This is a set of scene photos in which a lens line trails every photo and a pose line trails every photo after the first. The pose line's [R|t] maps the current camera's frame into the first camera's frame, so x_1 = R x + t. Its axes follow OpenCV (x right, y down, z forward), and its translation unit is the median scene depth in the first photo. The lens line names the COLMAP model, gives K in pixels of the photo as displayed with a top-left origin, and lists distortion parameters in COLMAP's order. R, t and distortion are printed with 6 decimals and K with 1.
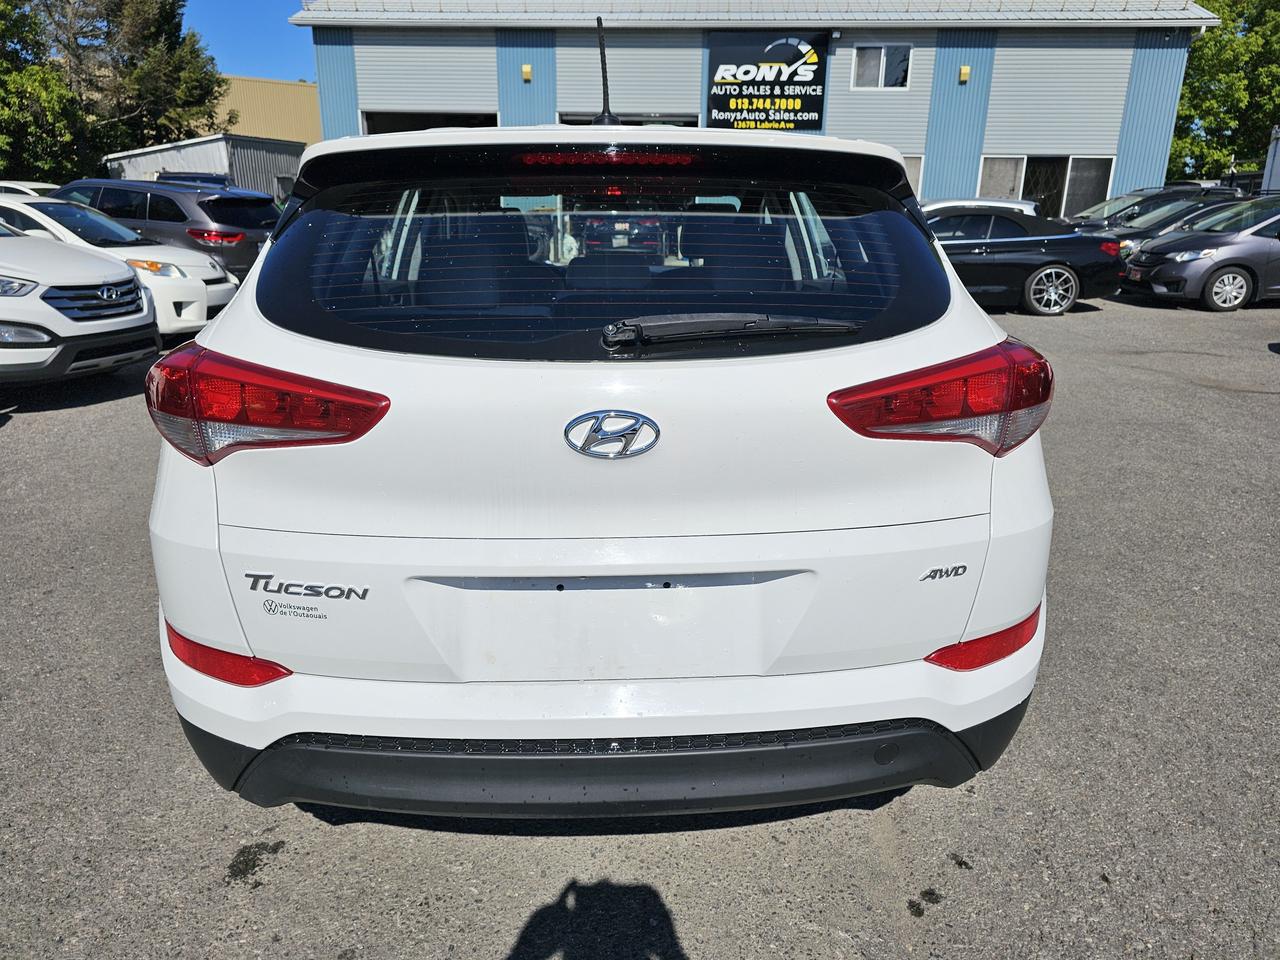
lens RADIAL K [[865.6, 0, 640.0], [0, 865.6, 480.0], [0, 0, 1]] dist [-0.008248, 0.002887]
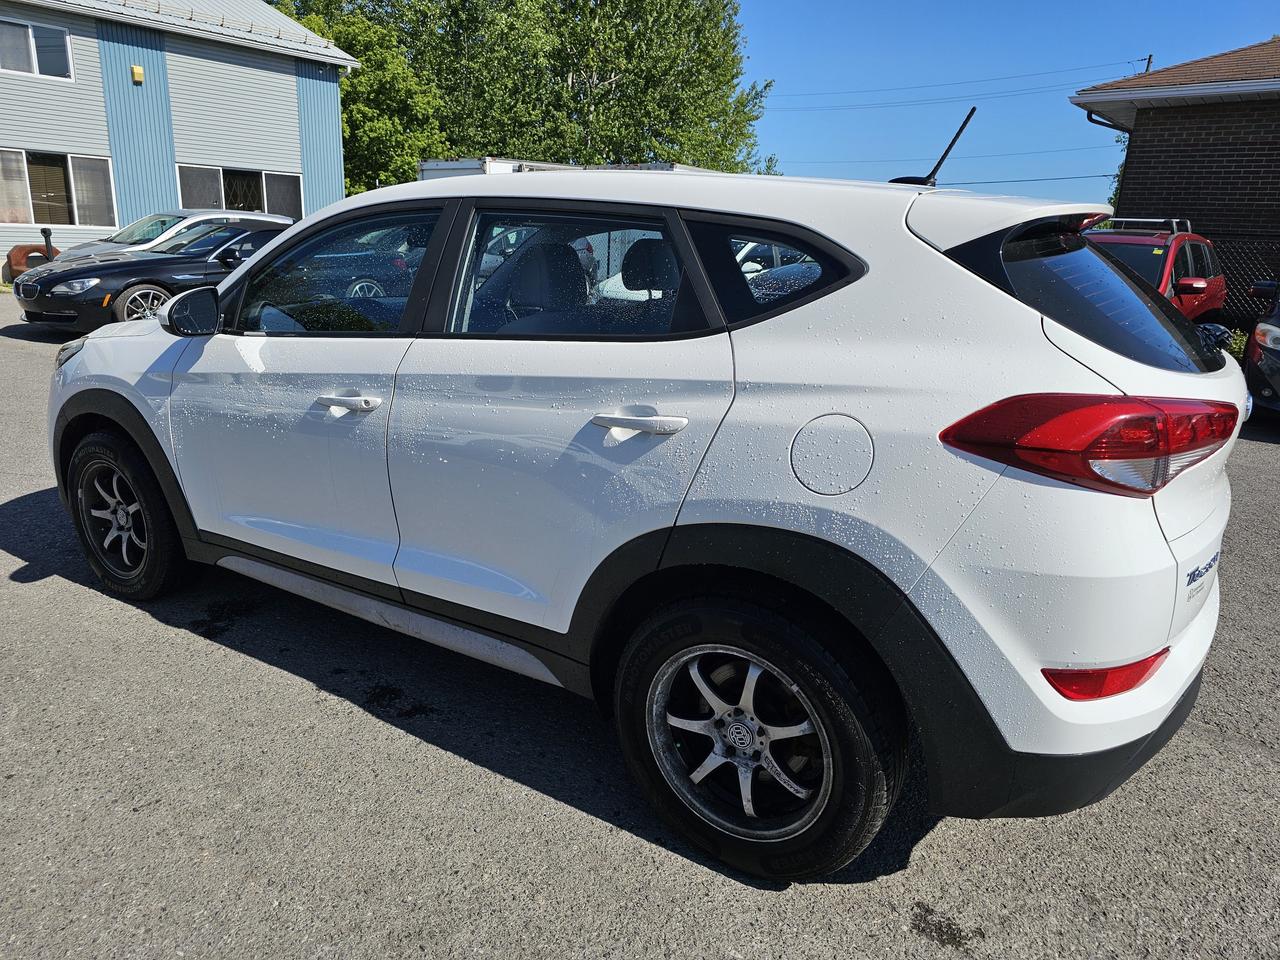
lens RADIAL K [[865.6, 0, 640.0], [0, 865.6, 480.0], [0, 0, 1]] dist [-0.008248, 0.002887]
pose [[0.577112, -0.204866, 0.790552, -0.133354], [0.212324, 0.972375, 0.096985, -0.021840], [-0.788581, 0.111882, 0.604667, 0.063452]]
